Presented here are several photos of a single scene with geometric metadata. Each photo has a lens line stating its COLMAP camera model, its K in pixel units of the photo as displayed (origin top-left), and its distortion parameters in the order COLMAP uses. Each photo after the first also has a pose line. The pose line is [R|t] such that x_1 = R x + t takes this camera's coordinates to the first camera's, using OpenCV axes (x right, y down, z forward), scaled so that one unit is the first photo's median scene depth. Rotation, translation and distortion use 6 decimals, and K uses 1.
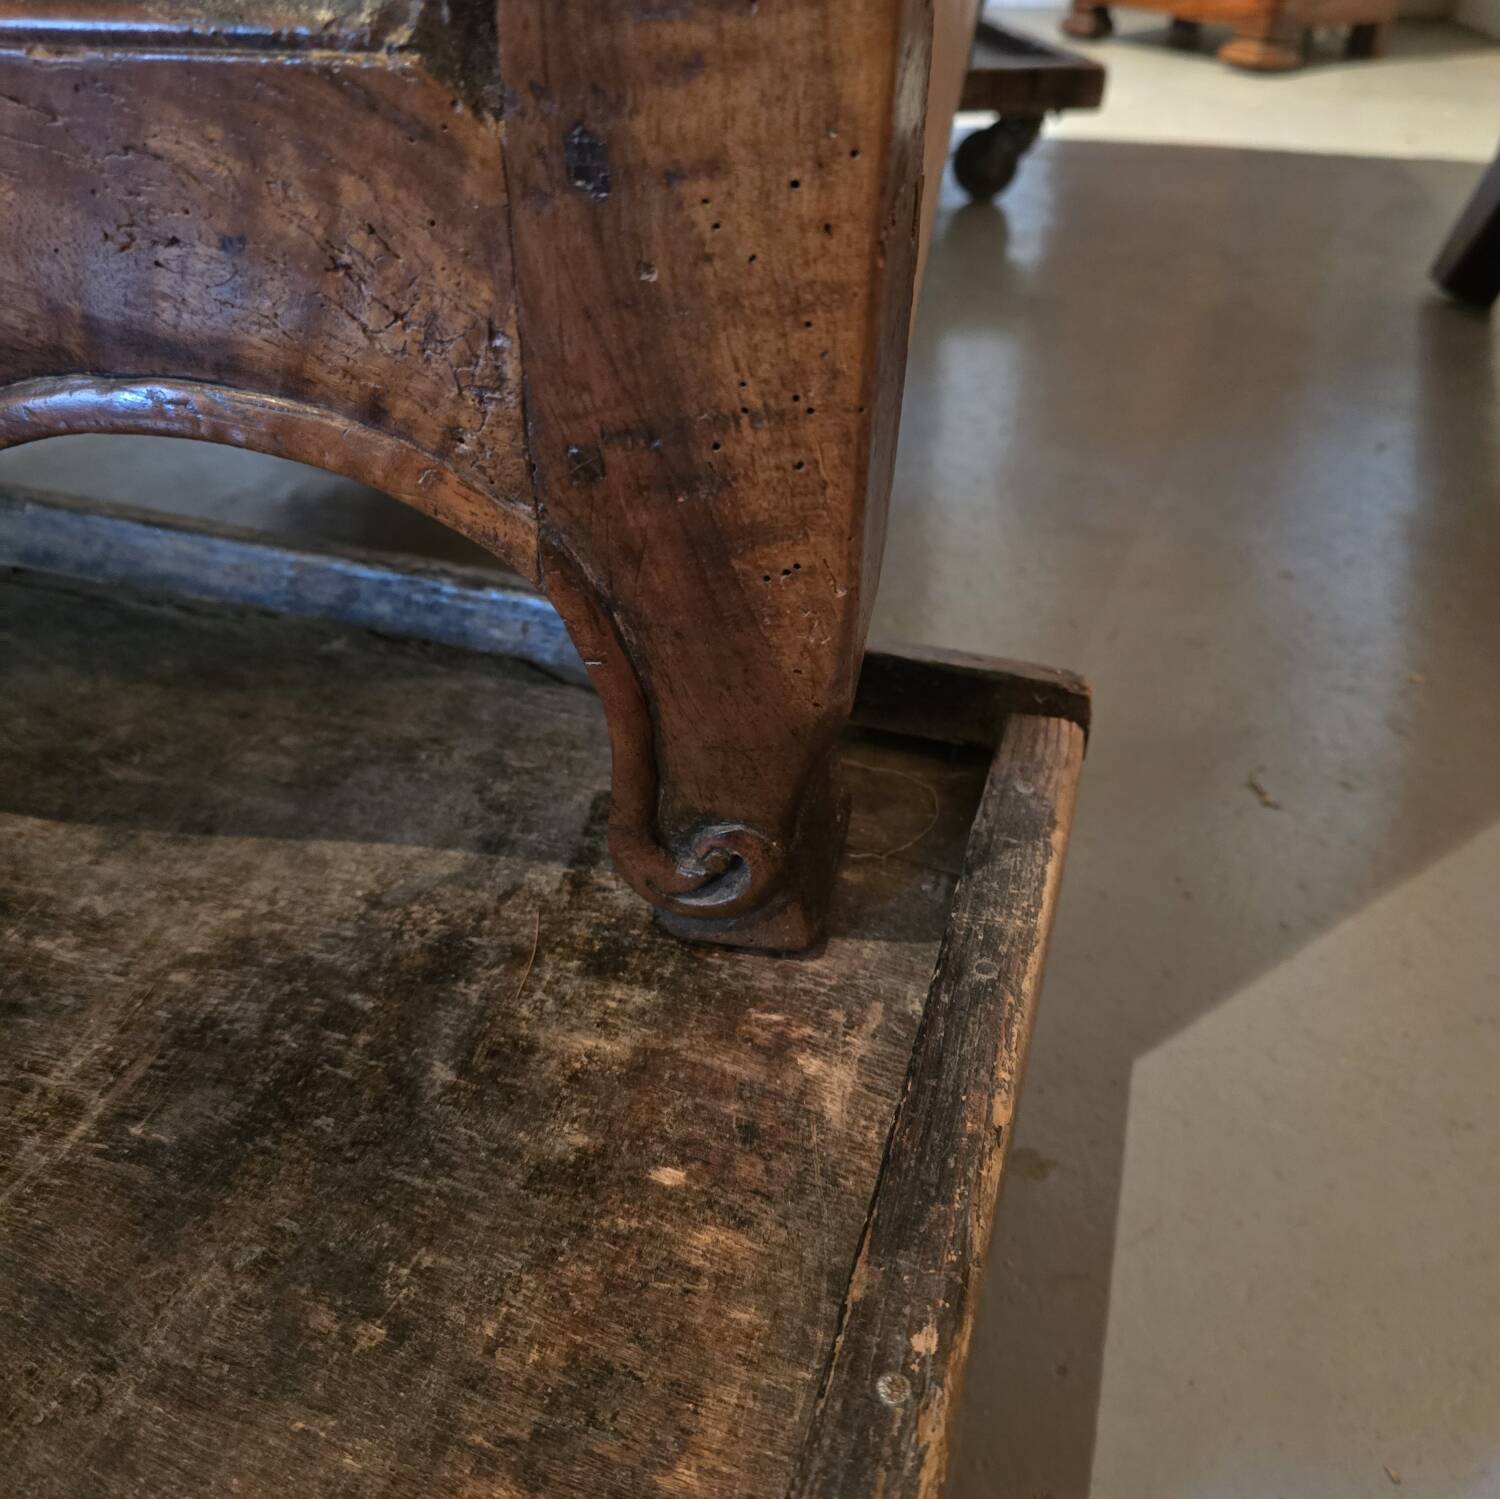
lens RADIAL K [[1397.4, 0, 758.7], [0, 1397.4, 740.5], [0, 0, 1]] dist [0.109439, -0.171569]
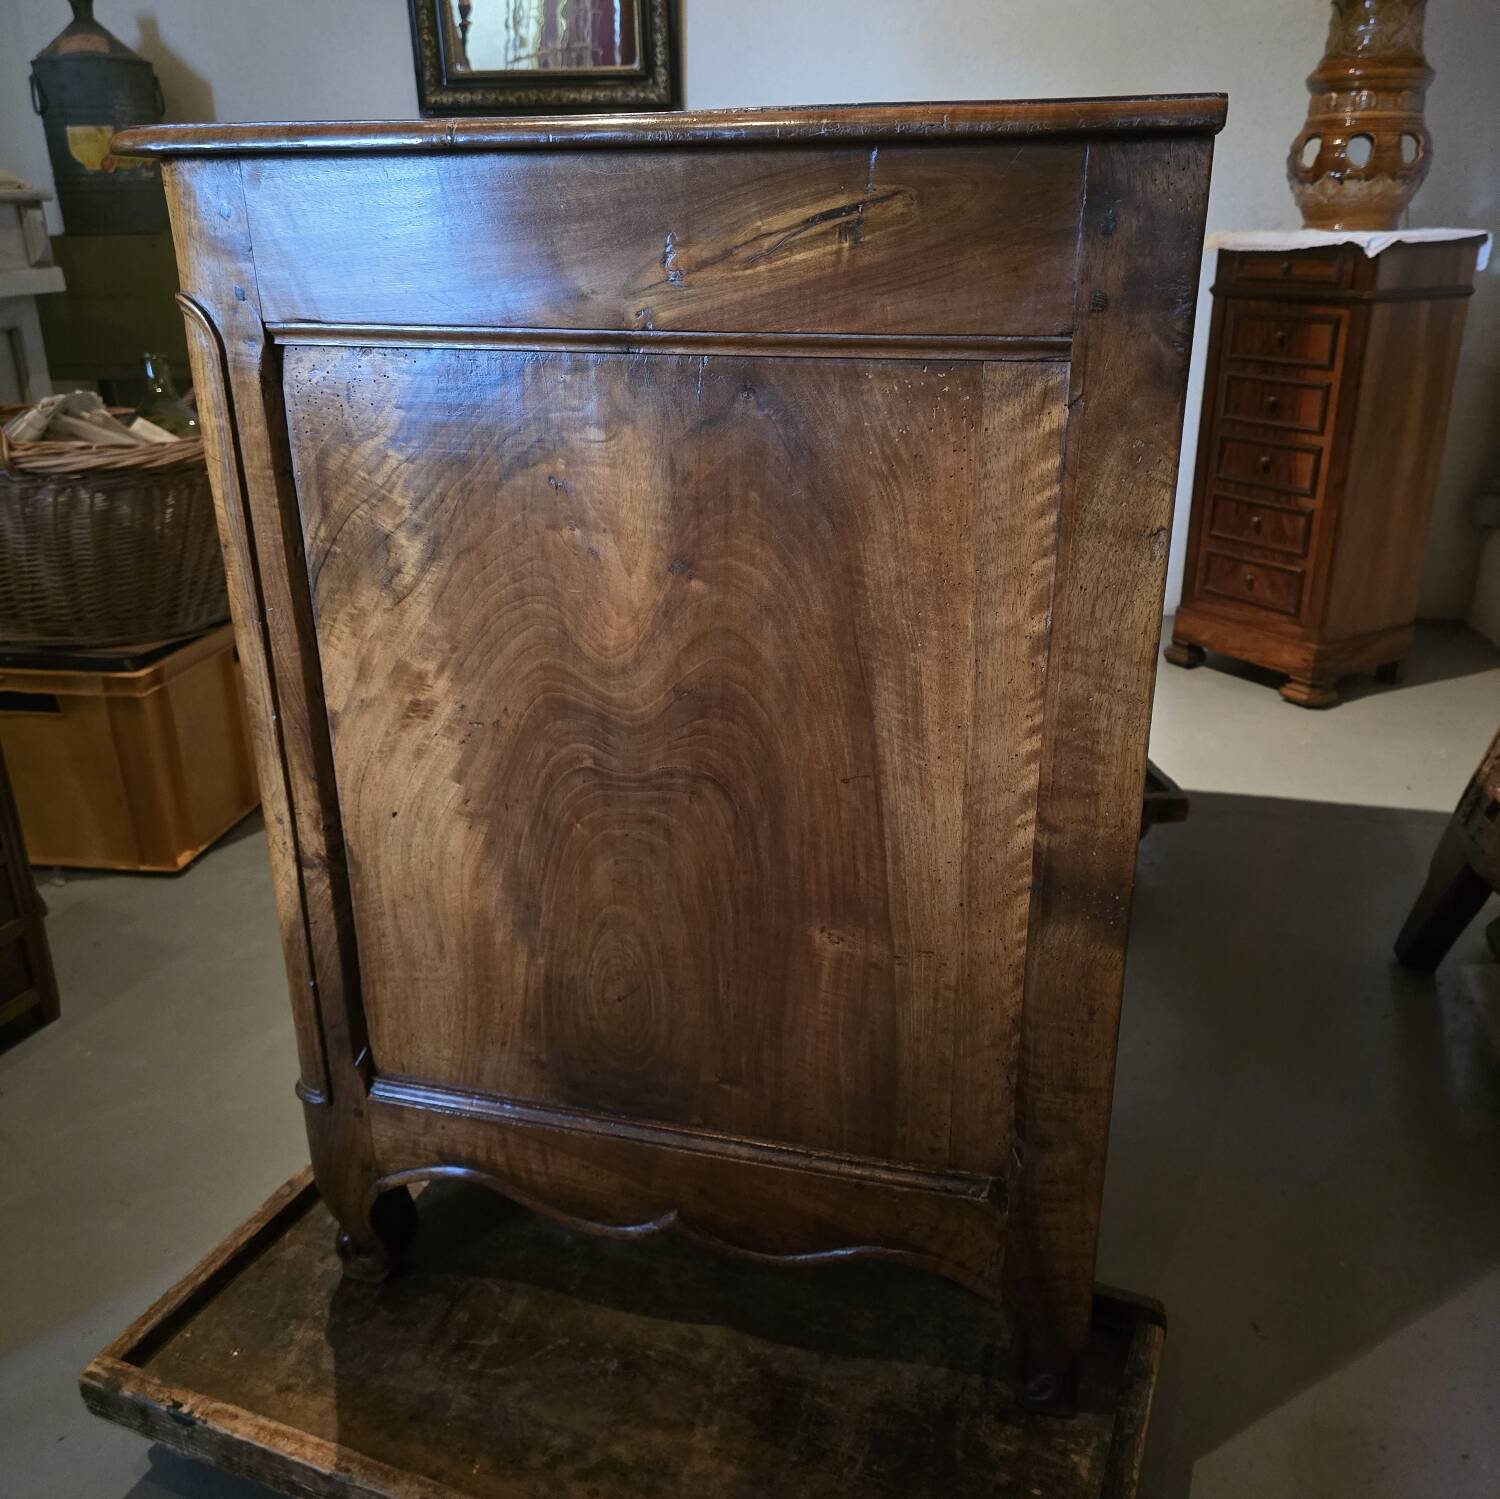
lens RADIAL K [[1397.4, 0, 758.7], [0, 1397.4, 740.5], [0, 0, 1]] dist [0.109439, -0.171569]
pose [[0.995567, 0.006197, -0.093855, -0.355526], [-0.027162, 0.974259, -0.223790, -0.566208], [0.090053, 0.225347, 0.970108, -2.363254]]
